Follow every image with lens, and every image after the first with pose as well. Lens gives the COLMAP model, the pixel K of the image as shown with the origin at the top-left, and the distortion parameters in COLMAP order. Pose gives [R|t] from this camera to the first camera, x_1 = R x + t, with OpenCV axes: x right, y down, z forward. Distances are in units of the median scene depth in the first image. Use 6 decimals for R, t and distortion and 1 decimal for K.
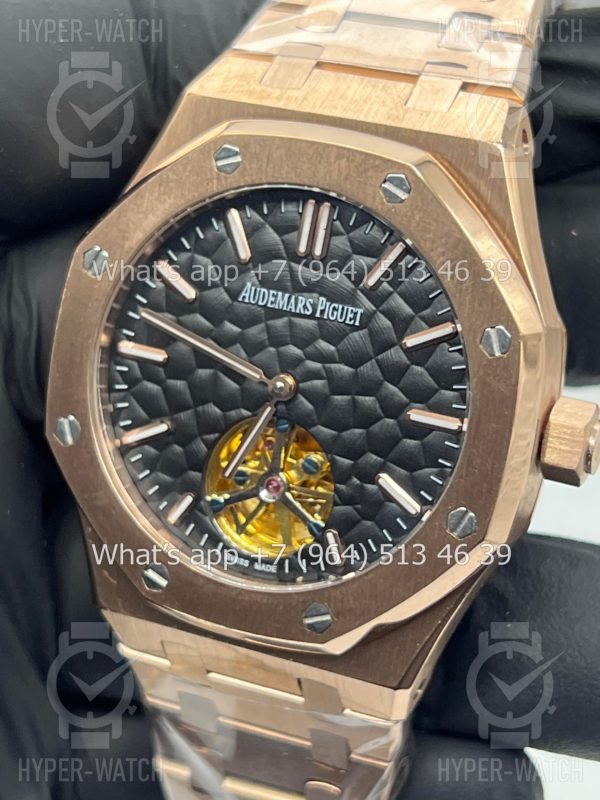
lens RADIAL K [[1922.9, 0, 291.7], [0, 1922.9, 402.5], [0, 0, 1]] dist [0.236583, 0.000000]
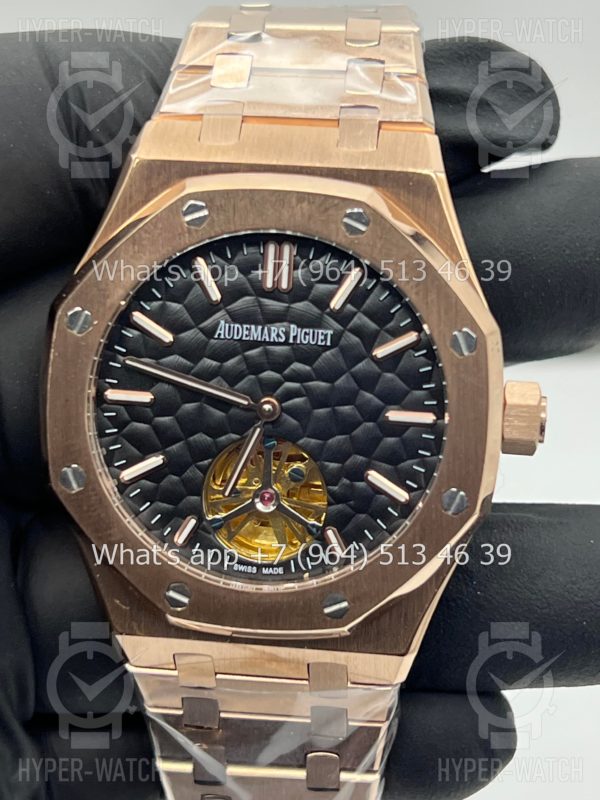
lens RADIAL K [[1922.9, 0, 299.3], [0, 1922.9, 386.9], [0, 0, 1]] dist [0.236583, 0.000000]
pose [[0.955948, -0.148448, 0.253234, -0.269391], [0.146709, 0.988842, 0.025849, -0.047000], [-0.254245, 0.012441, 0.967060, -0.088078]]
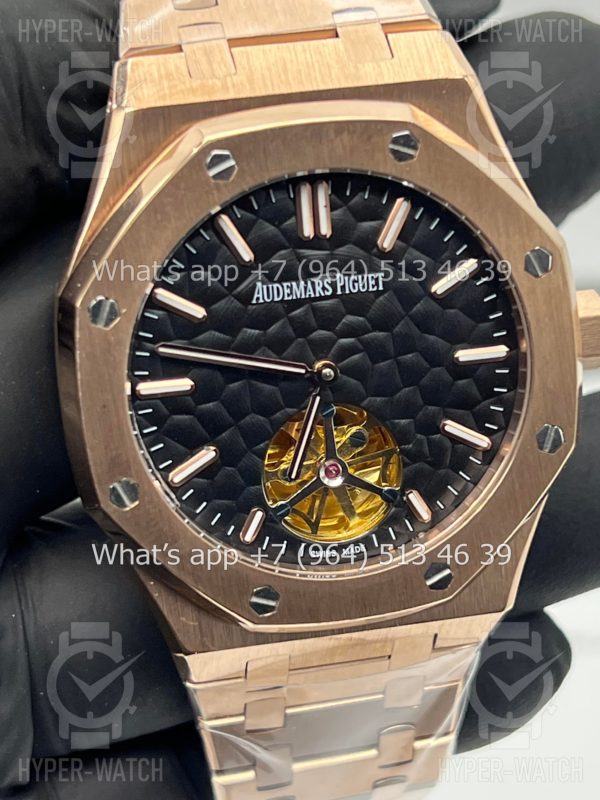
lens RADIAL K [[1922.9, 0, 298.7], [0, 1922.9, 403.0], [0, 0, 1]] dist [0.236583, 0.000000]
pose [[0.820921, -0.338498, 0.459899, -0.473968], [0.292621, 0.940953, 0.170237, -0.165183], [-0.490368, -0.005175, 0.871500, 0.149848]]
